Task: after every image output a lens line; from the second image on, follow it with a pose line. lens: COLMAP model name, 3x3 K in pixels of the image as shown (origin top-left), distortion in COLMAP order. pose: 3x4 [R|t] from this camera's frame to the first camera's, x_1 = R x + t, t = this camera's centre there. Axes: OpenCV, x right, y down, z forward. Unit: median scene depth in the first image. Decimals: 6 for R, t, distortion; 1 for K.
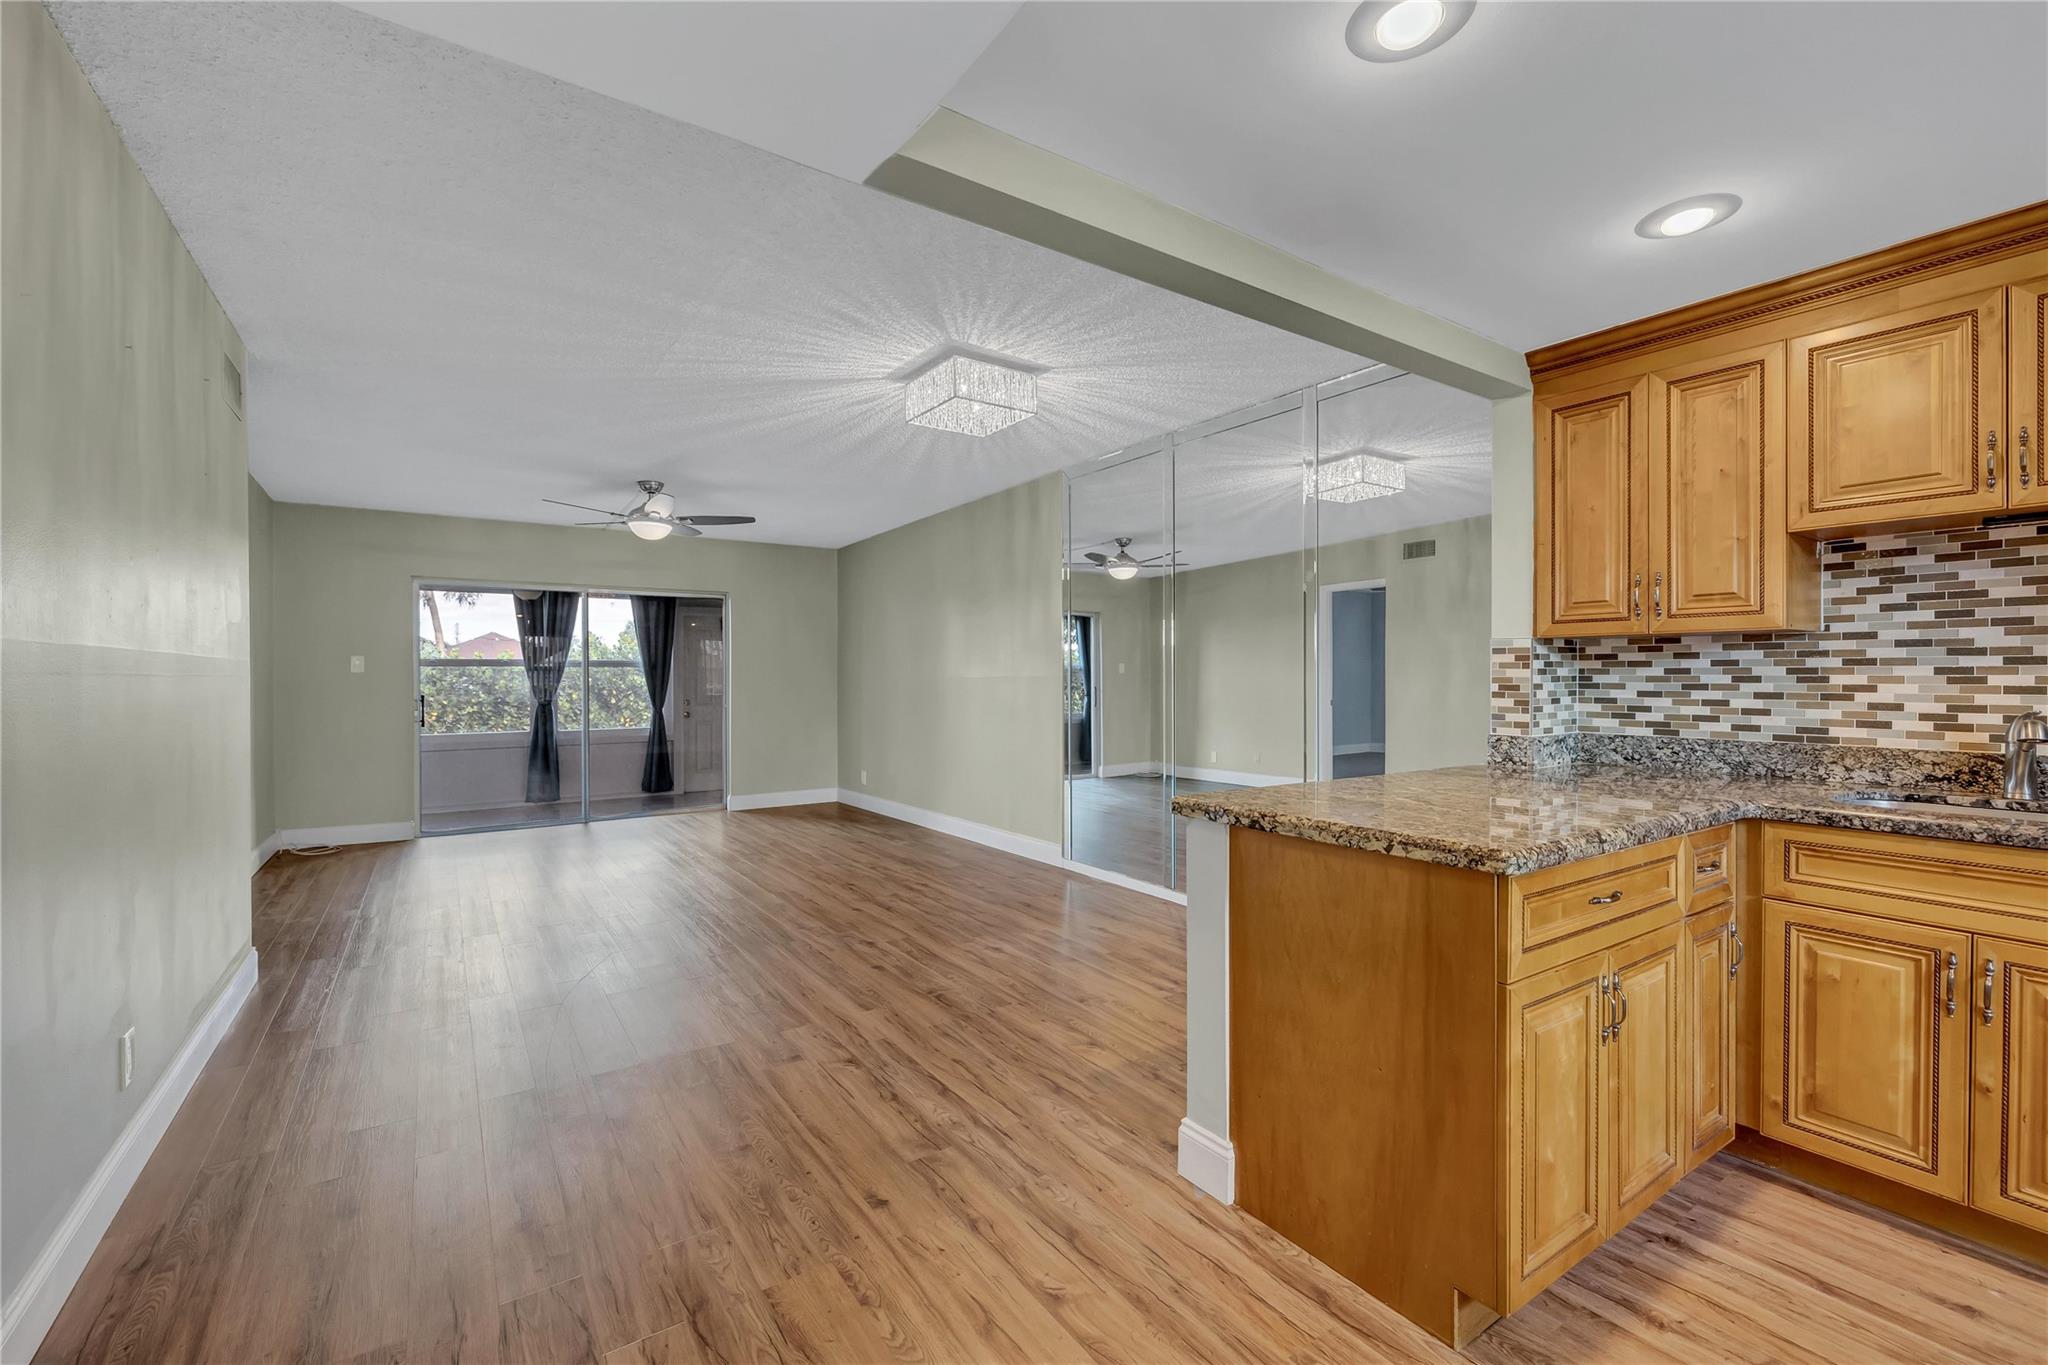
lens RADIAL K [[872.3, 0, 1024.0], [0, 872.3, 682.5], [0, 0, 1]] dist [0.002184, -0.000277]
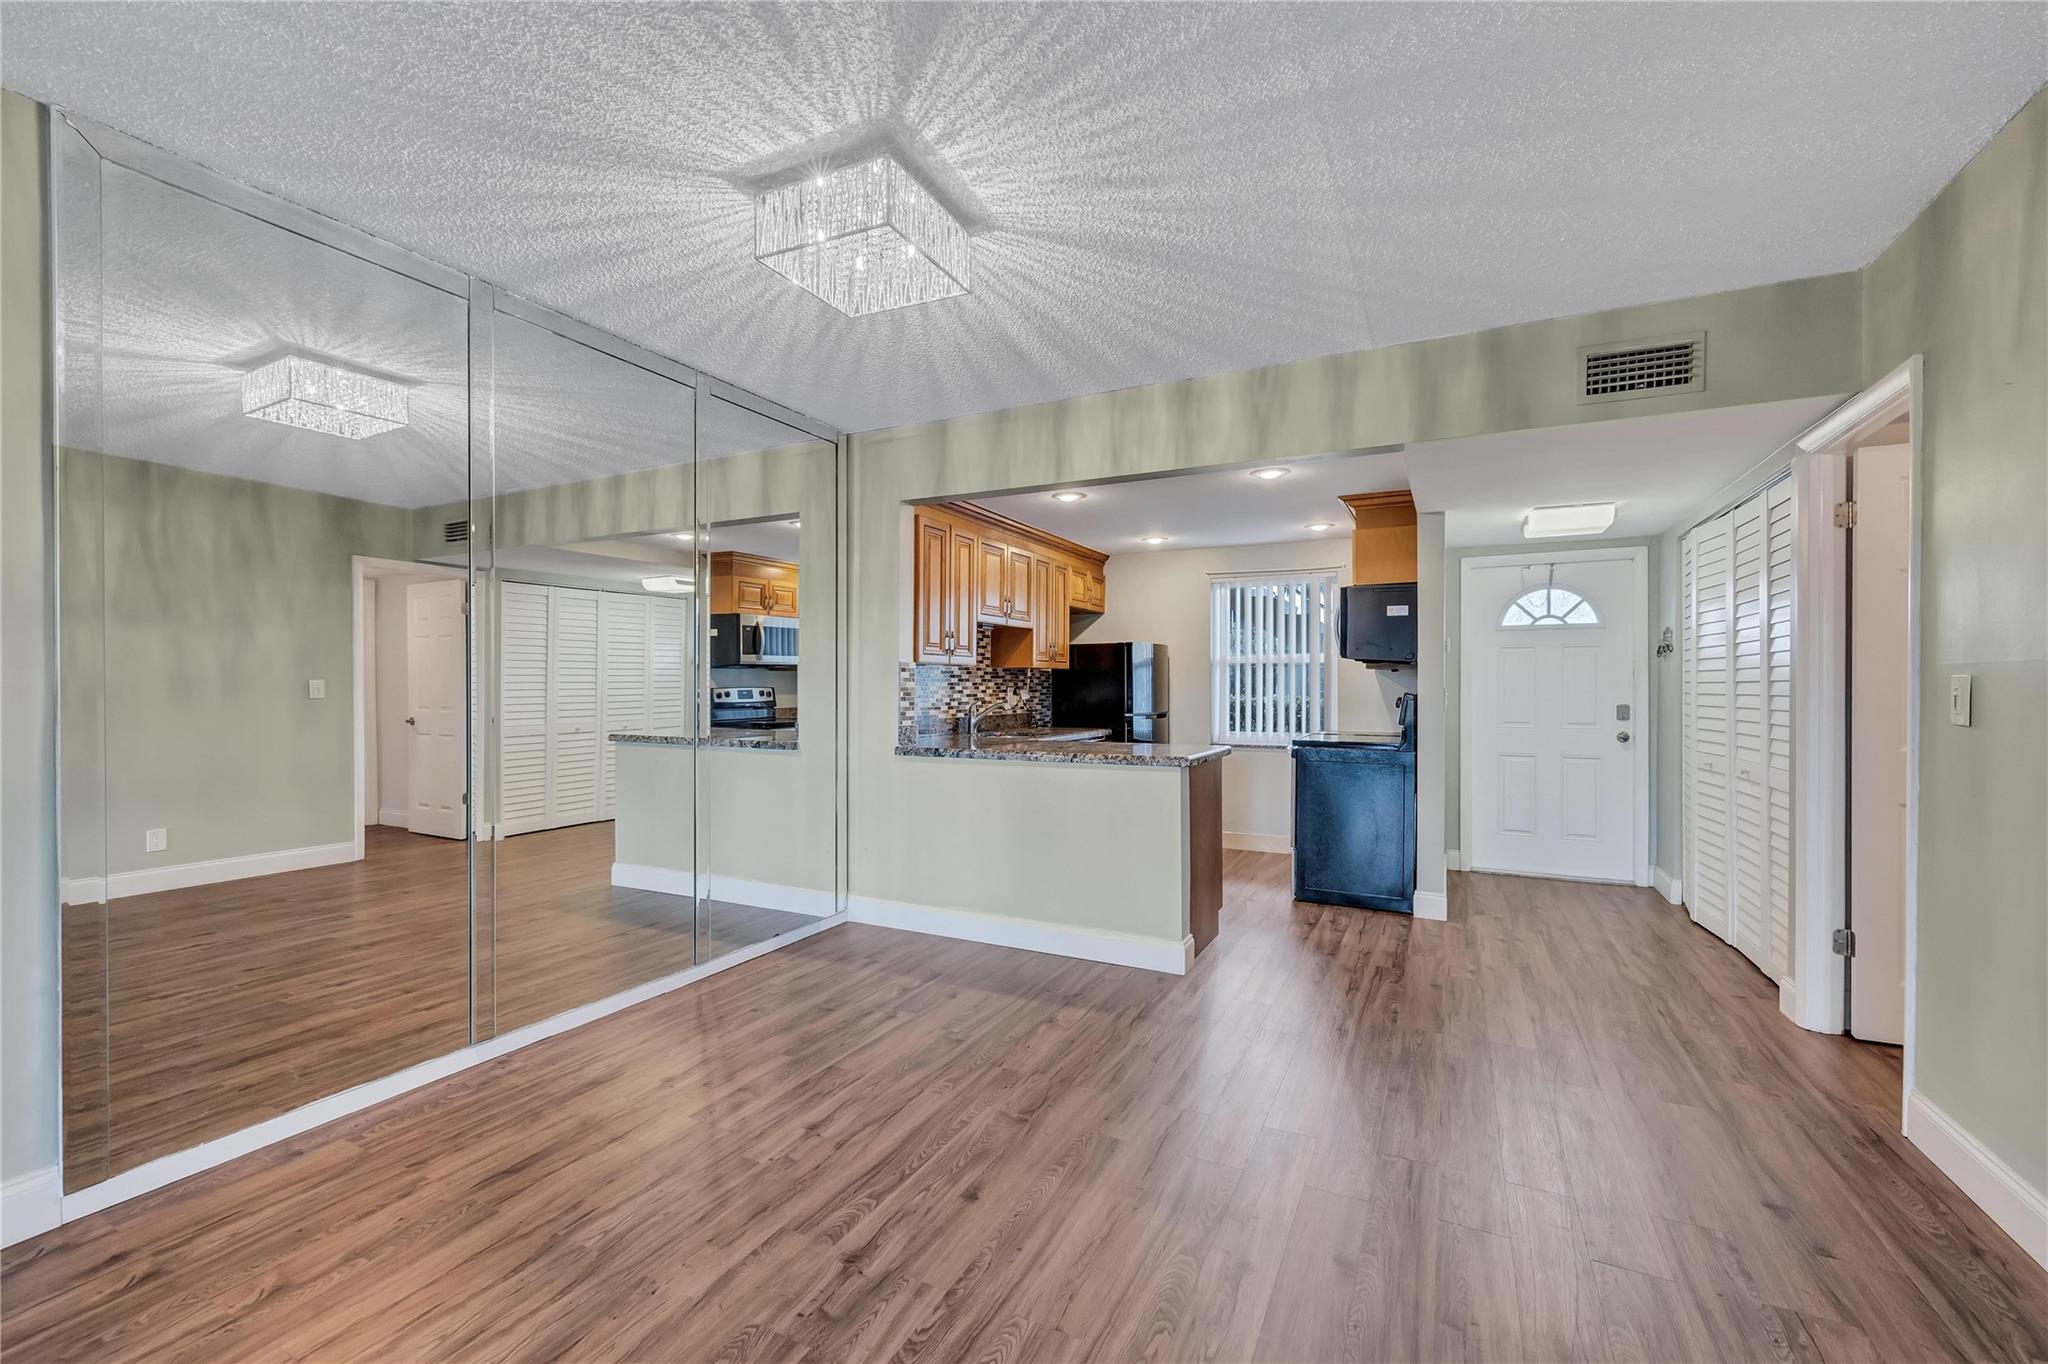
lens RADIAL K [[853.1, 0, 1006.7], [0, 853.1, 690.1], [0, 0, 1]] dist [-0.000537, -0.000164]
pose [[-0.475725, -0.006024, 0.879574, -0.888940], [0.004464, 0.999947, 0.009263, -0.015074], [-0.879583, 0.008333, -0.475673, 1.647152]]
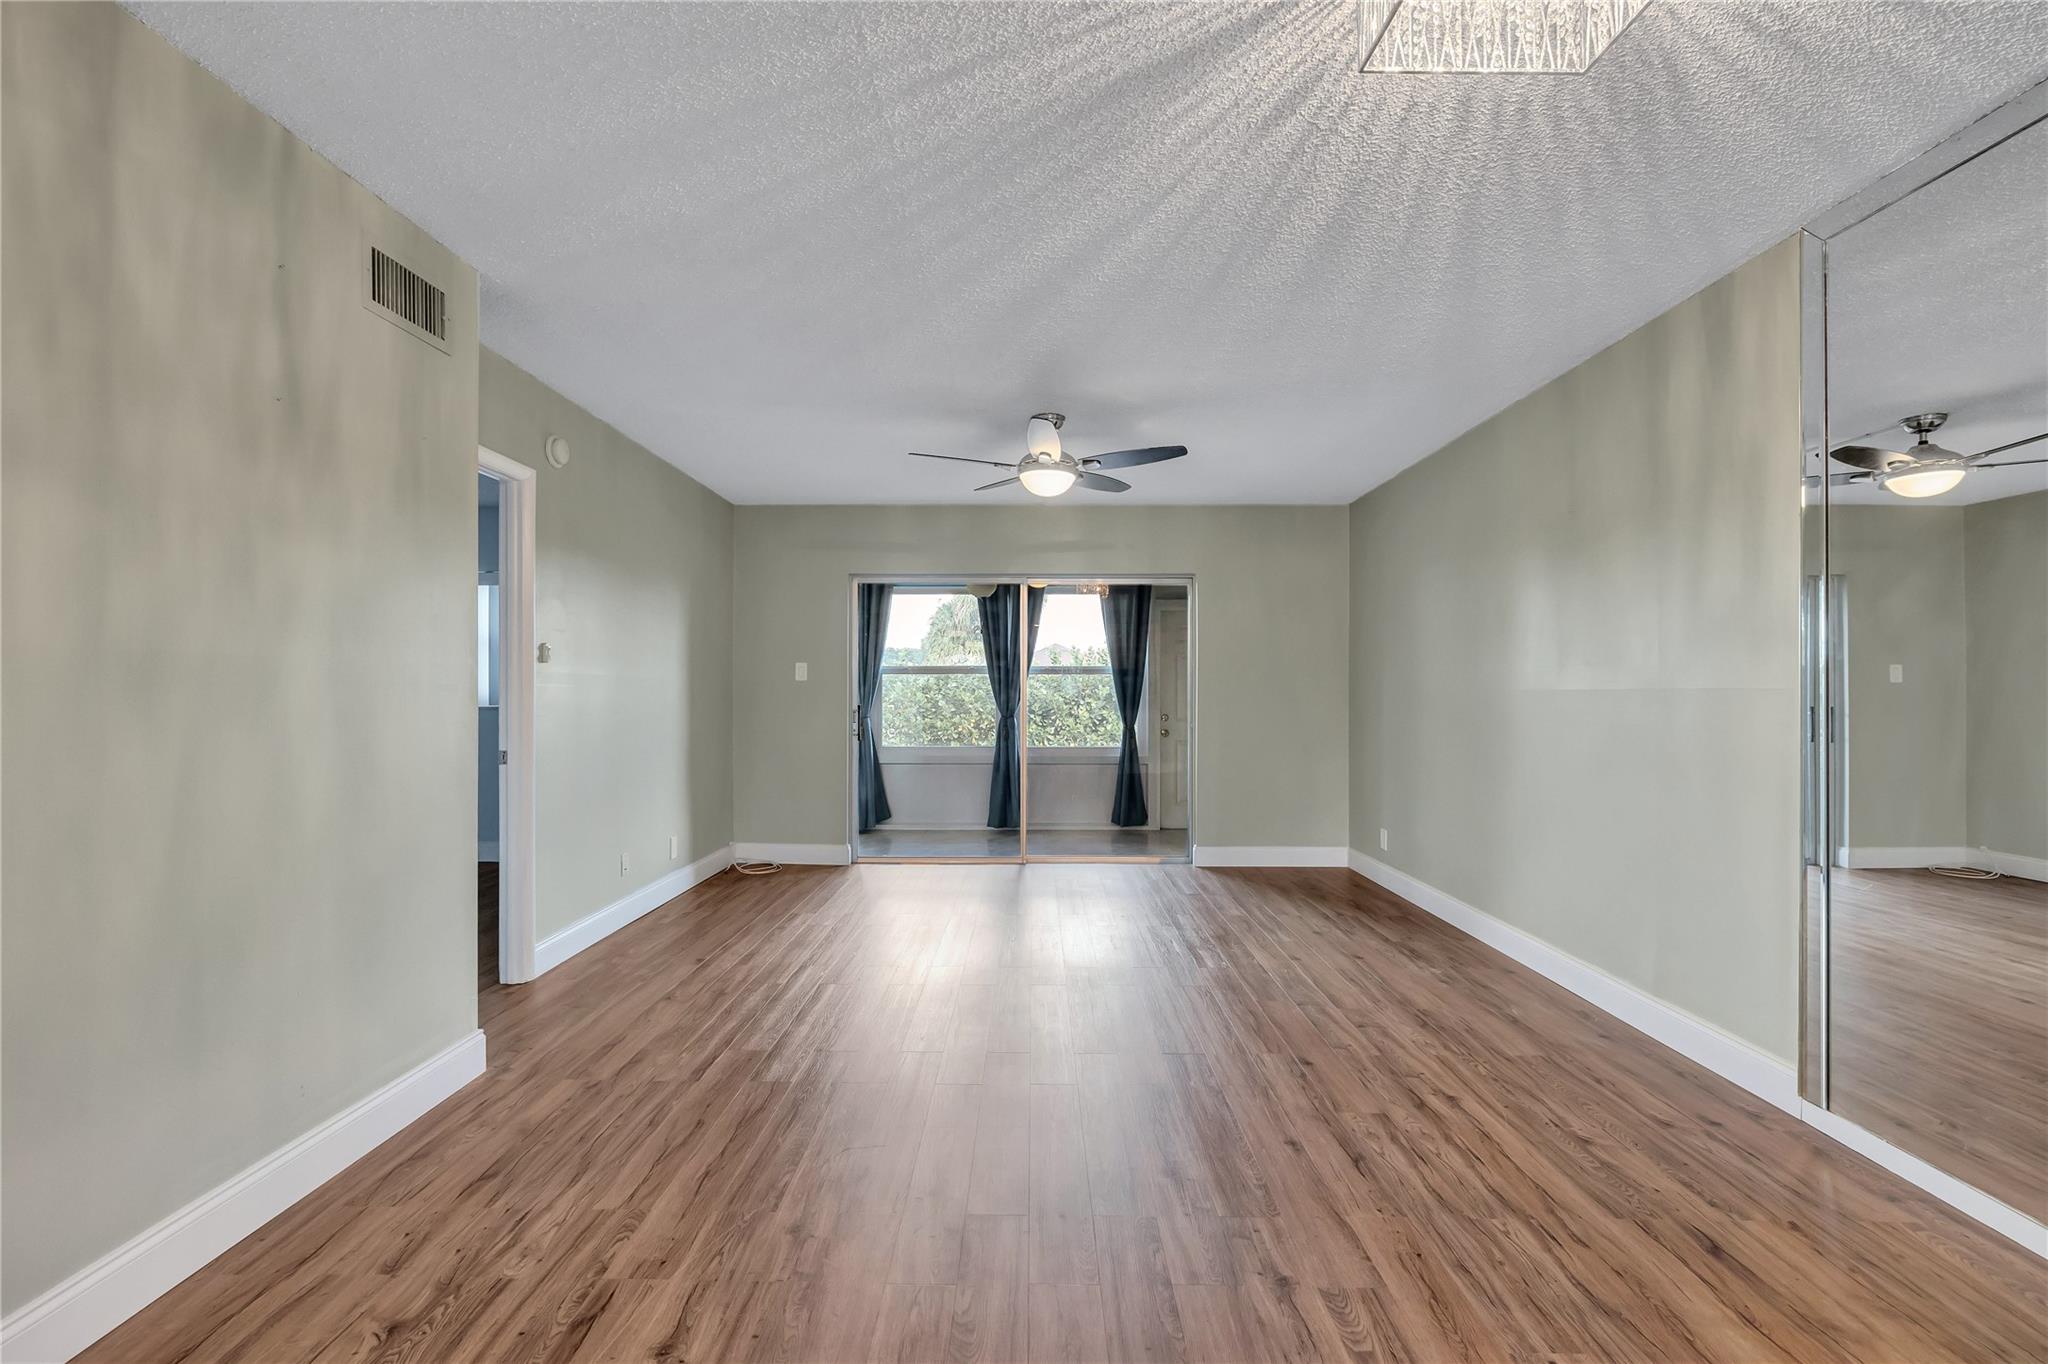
lens RADIAL K [[921.9, 0, 1012.4], [0, 921.9, 681.0], [0, 0, 1]] dist [-0.000511, 0.000226]
pose [[0.815871, 0.001147, -0.578233, -0.024164], [-0.008459, 0.999915, -0.009951, -0.005903], [0.578172, 0.013010, 0.815811, 0.763505]]
